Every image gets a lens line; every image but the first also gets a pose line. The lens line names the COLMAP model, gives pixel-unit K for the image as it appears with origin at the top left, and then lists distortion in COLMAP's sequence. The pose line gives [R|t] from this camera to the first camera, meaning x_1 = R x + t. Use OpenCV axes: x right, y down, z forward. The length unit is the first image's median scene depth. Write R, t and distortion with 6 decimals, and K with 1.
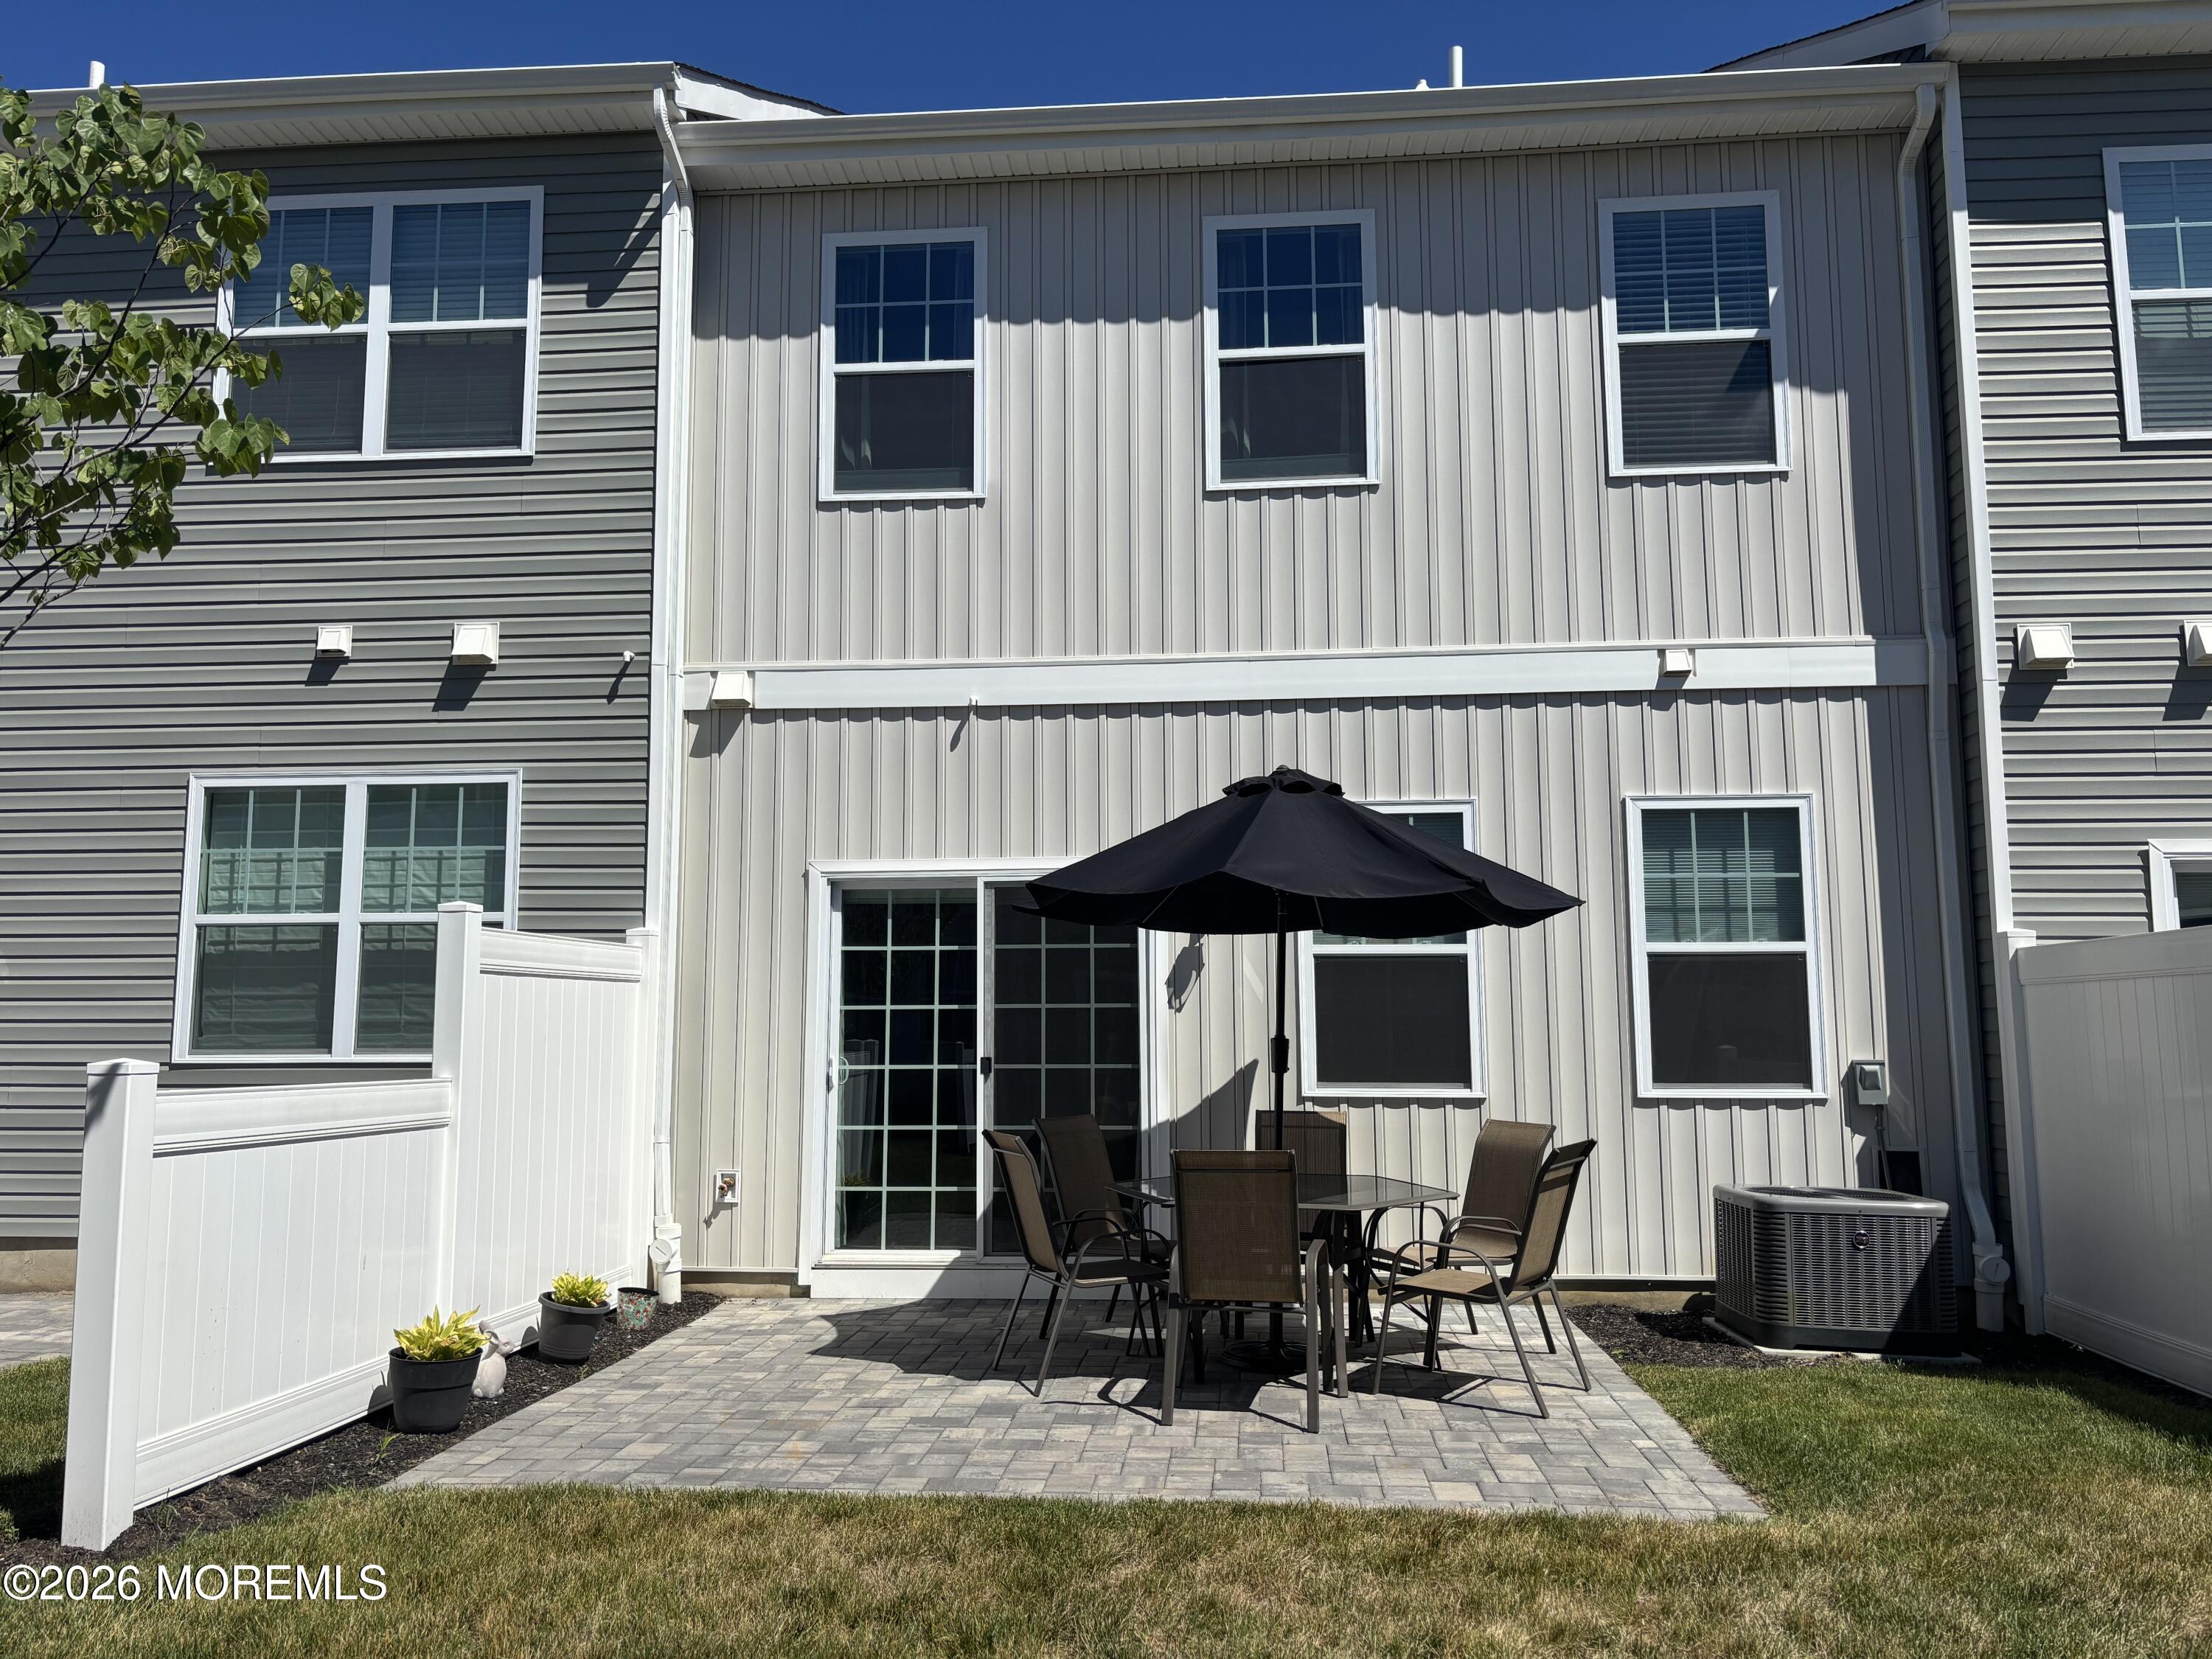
lens RADIAL K [[1692.1, 0, 1095.8], [0, 1692.1, 826.9], [0, 0, 1]] dist [0.048598, -0.057665]
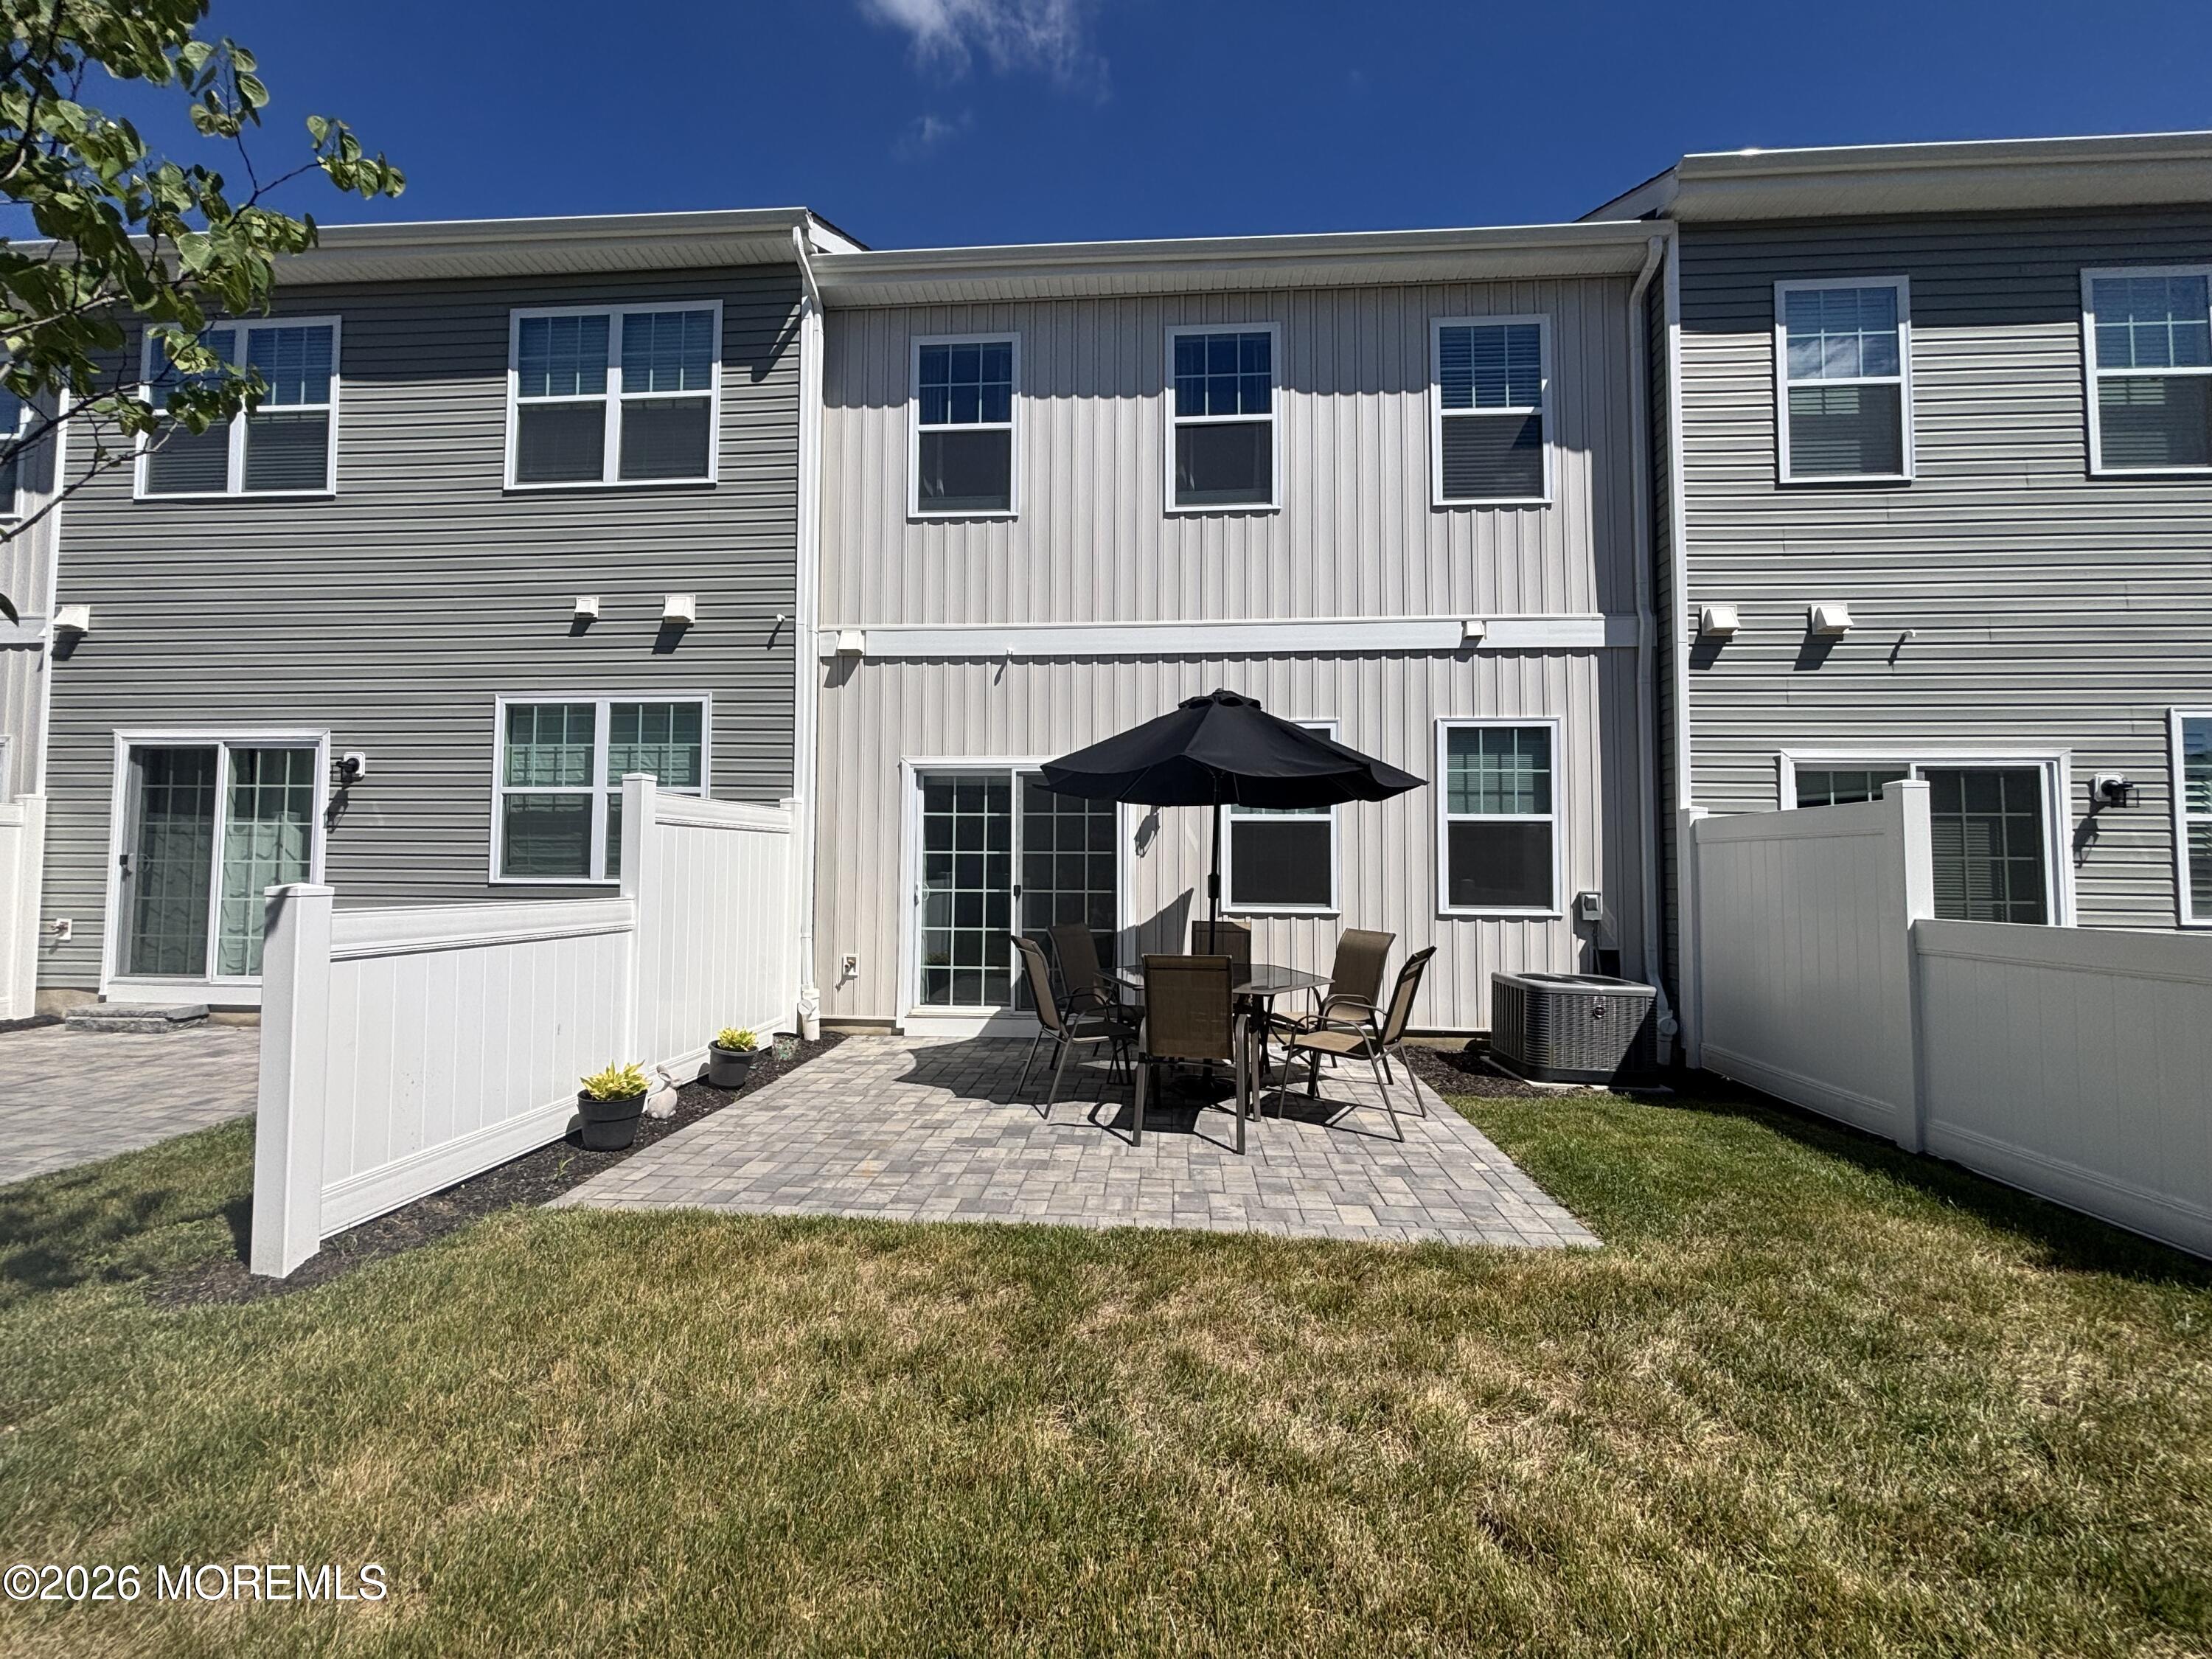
lens RADIAL K [[891.4, 0, 1106.0], [0, 891.4, 829.5], [0, 0, 1]] dist [0.013639, -0.005200]
pose [[0.999744, 0.009967, 0.020302, -0.000791], [-0.011494, 0.997000, 0.076544, 0.023107], [-0.019478, -0.076758, 0.996859, 0.197817]]
